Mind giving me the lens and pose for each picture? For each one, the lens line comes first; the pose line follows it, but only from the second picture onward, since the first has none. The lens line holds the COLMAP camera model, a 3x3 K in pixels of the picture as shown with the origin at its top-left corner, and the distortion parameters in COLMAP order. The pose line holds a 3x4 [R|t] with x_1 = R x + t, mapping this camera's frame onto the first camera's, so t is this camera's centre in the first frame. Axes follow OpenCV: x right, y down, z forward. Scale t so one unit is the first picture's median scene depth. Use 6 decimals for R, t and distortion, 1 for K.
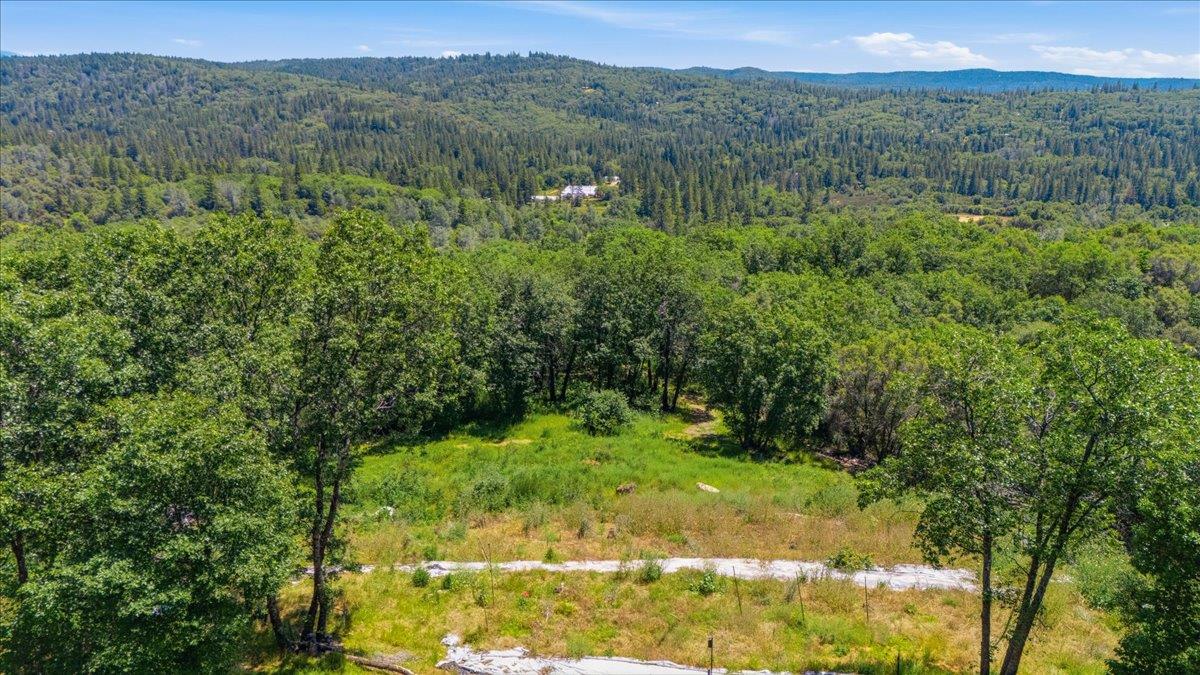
lens RADIAL K [[878.8, 0, 603.5], [0, 878.8, 335.5], [0, 0, 1]] dist [0.089271, -0.088940]
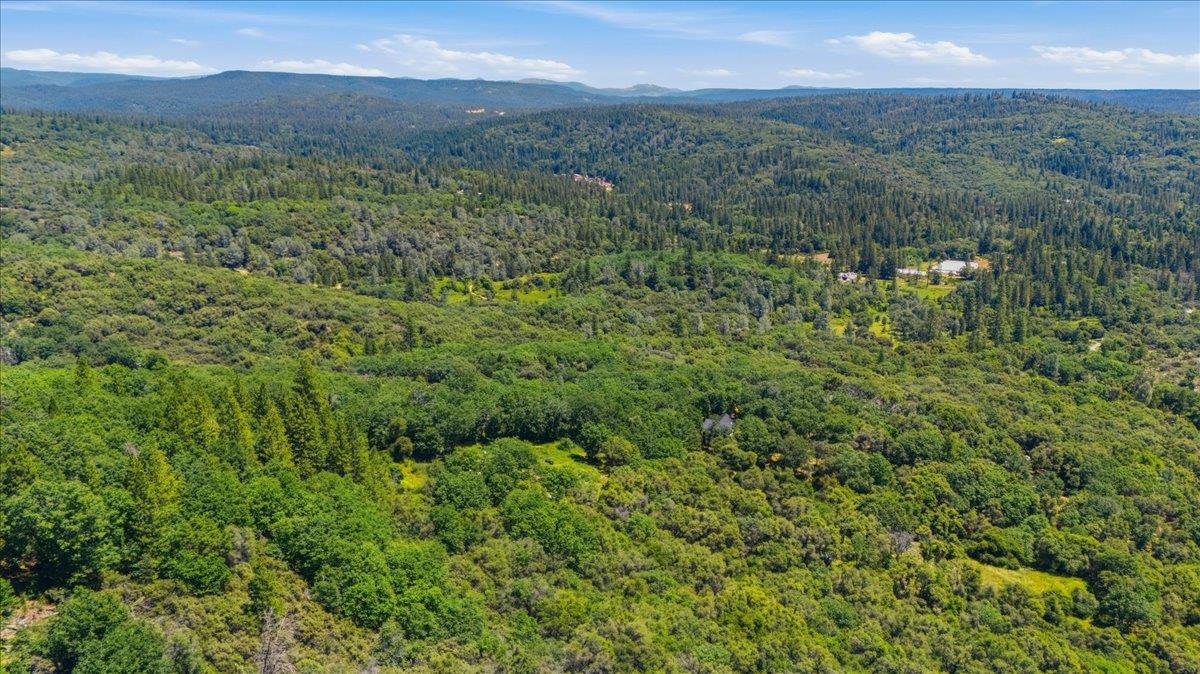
lens RADIAL K [[878.8, 0, 603.5], [0, 878.8, 335.0], [0, 0, 1]] dist [0.089271, -0.088940]
pose [[0.859839, 0.128483, -0.494134, 0.094056], [-0.138726, 0.990200, 0.016071, -0.022231], [0.491357, 0.054731, 0.869237, -0.105714]]
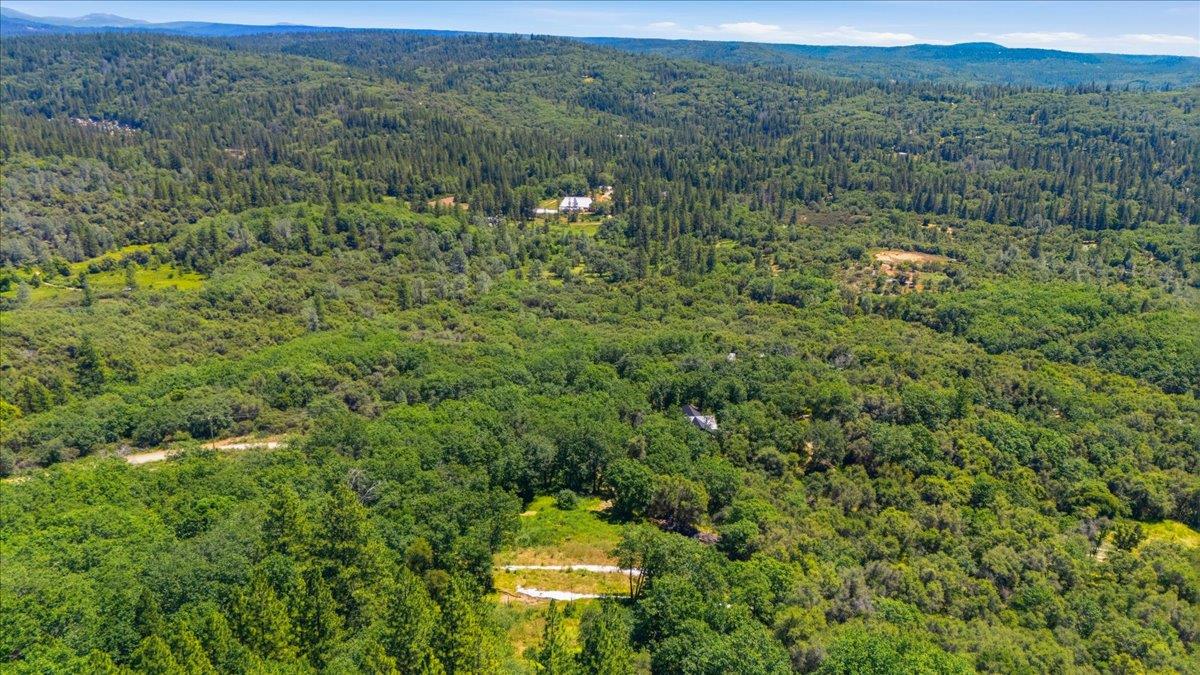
lens RADIAL K [[878.8, 0, 603.5], [0, 878.8, 335.5], [0, 0, 1]] dist [0.089271, -0.088940]
pose [[0.999904, 0.013685, 0.002006, 0.004732], [-0.013750, 0.999210, 0.037295, -0.023040], [-0.001494, -0.037319, 0.999302, -0.071967]]
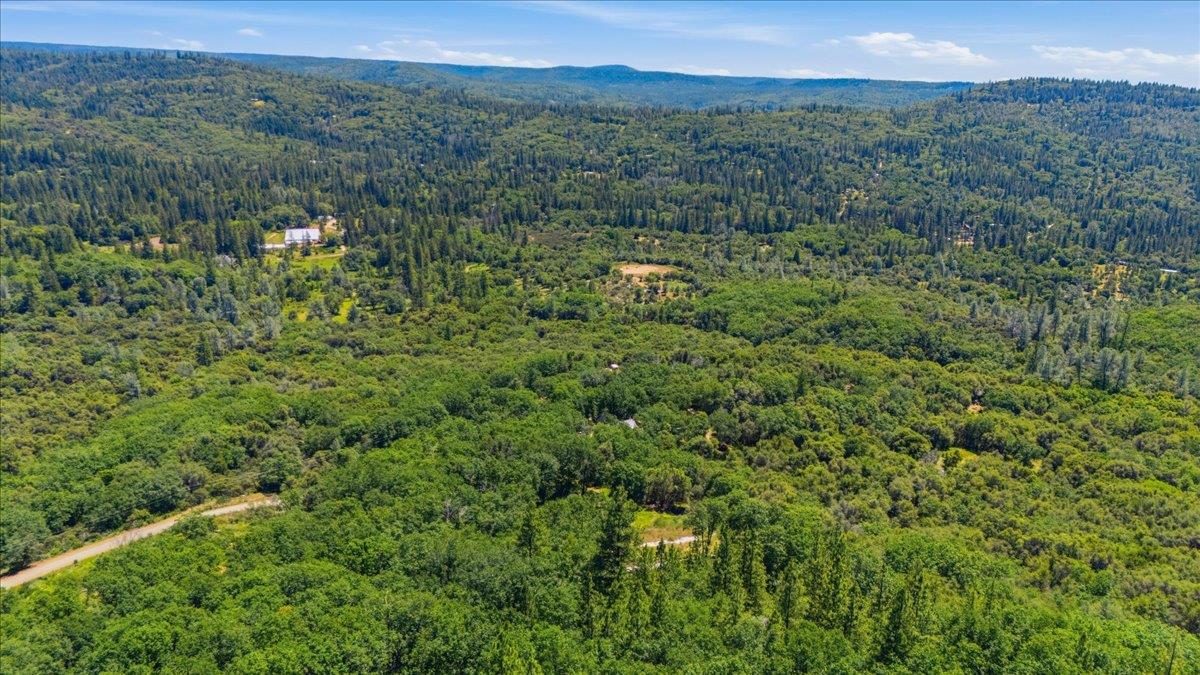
lens RADIAL K [[878.8, 0, 603.5], [0, 878.8, 335.5], [0, 0, 1]] dist [0.089271, -0.088940]
pose [[0.932141, -0.089565, 0.350843, -0.044342], [0.083790, 0.995981, 0.031641, -0.027442], [-0.352267, -0.000097, 0.935899, -0.089603]]
